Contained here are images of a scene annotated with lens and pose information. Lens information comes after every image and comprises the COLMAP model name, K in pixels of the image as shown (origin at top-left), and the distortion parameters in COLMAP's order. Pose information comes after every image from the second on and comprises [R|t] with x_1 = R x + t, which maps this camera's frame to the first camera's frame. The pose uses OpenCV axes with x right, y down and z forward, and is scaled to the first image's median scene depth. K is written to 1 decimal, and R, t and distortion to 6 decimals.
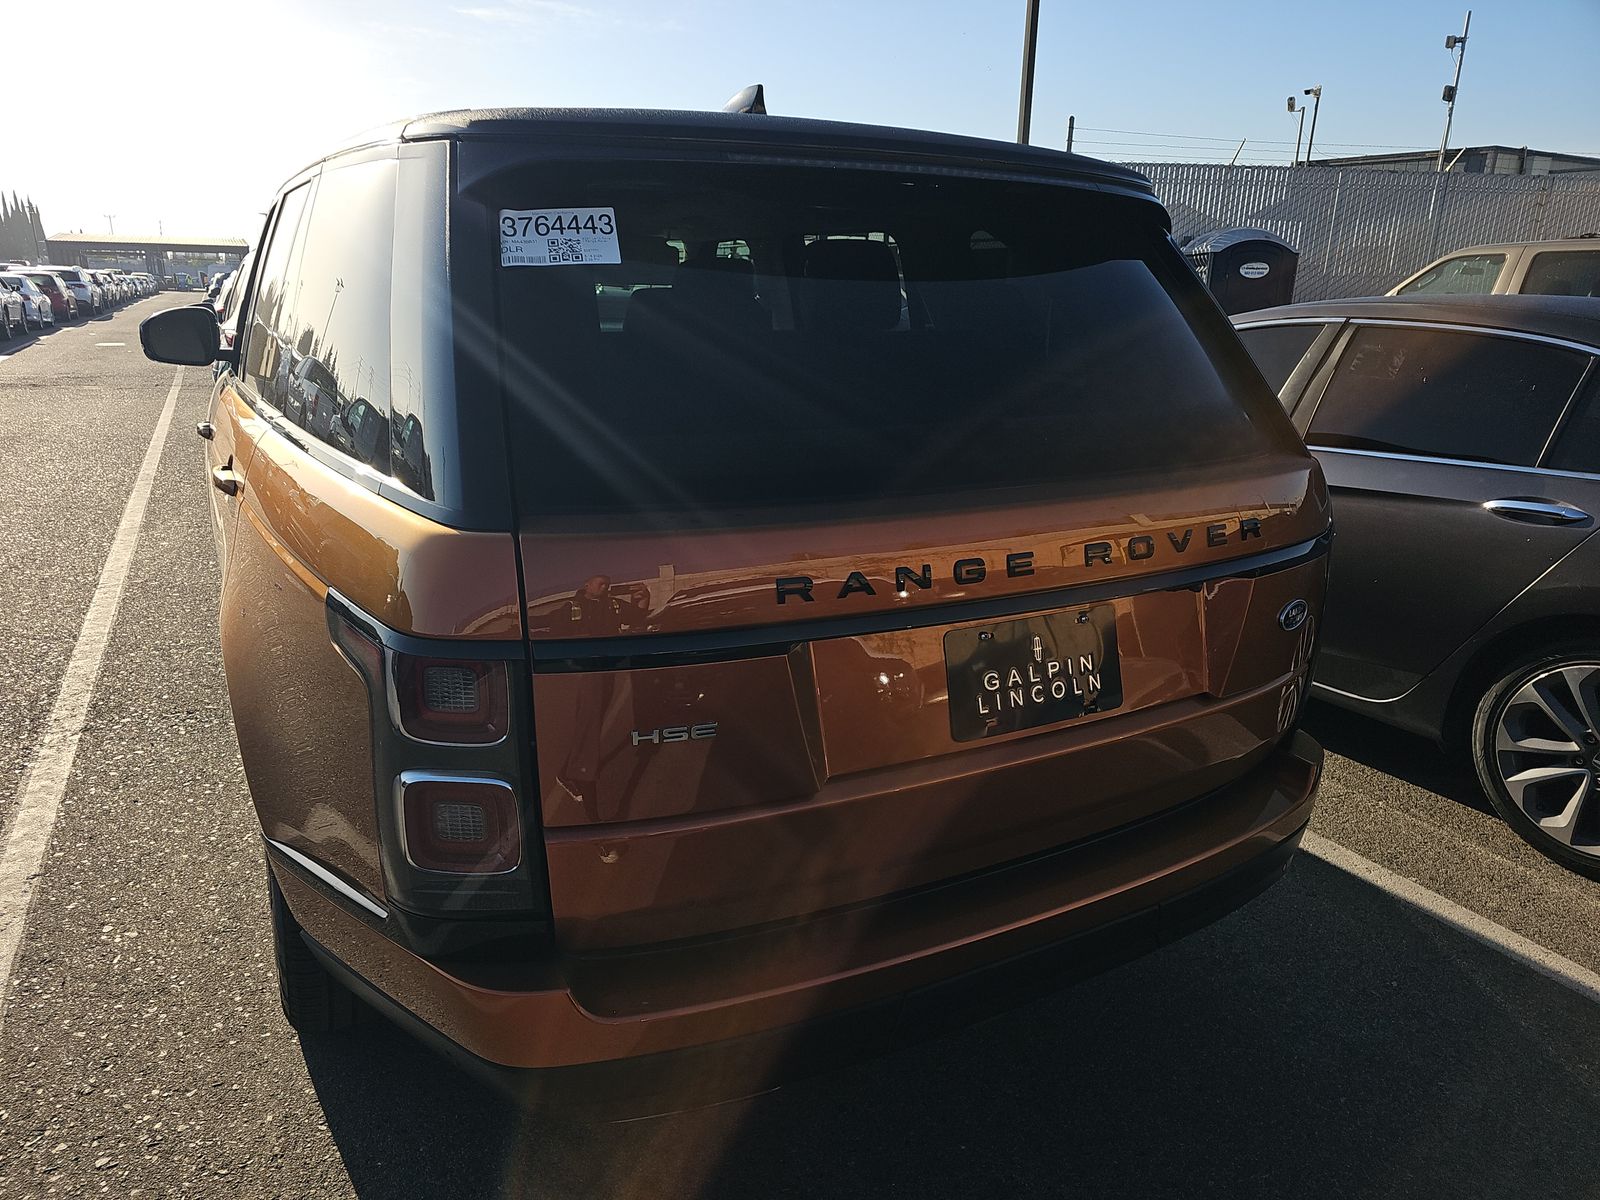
lens RADIAL K [[1015.0, 0, 814.4], [0, 1015.0, 622.7], [0, 0, 1]] dist [0.058669, -0.041055]
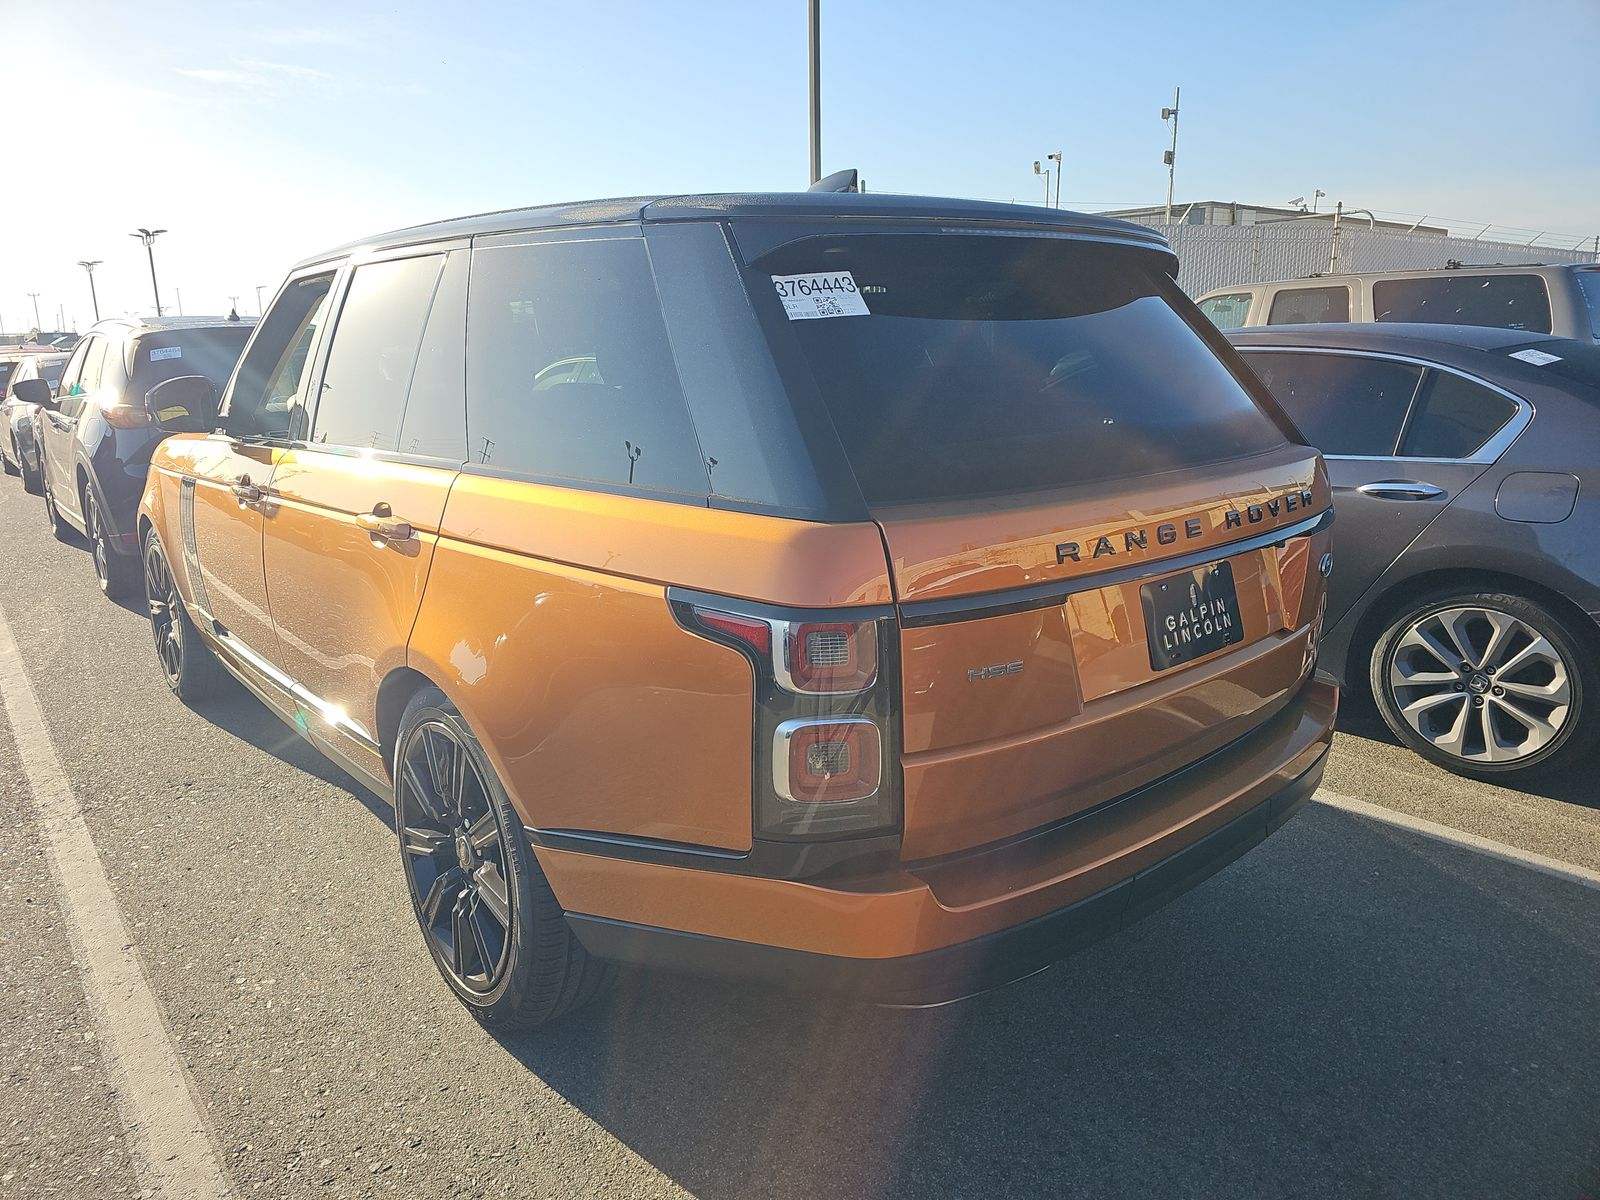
lens RADIAL K [[1013.3, 0, 800.0], [0, 1013.3, 600.0], [0, 0, 1]] dist [0.061342, -0.043454]
pose [[0.981336, -0.080253, 0.174752, -0.251262], [0.091701, 0.994070, -0.058443, 0.030734], [-0.169026, 0.073377, 0.982876, -0.092009]]
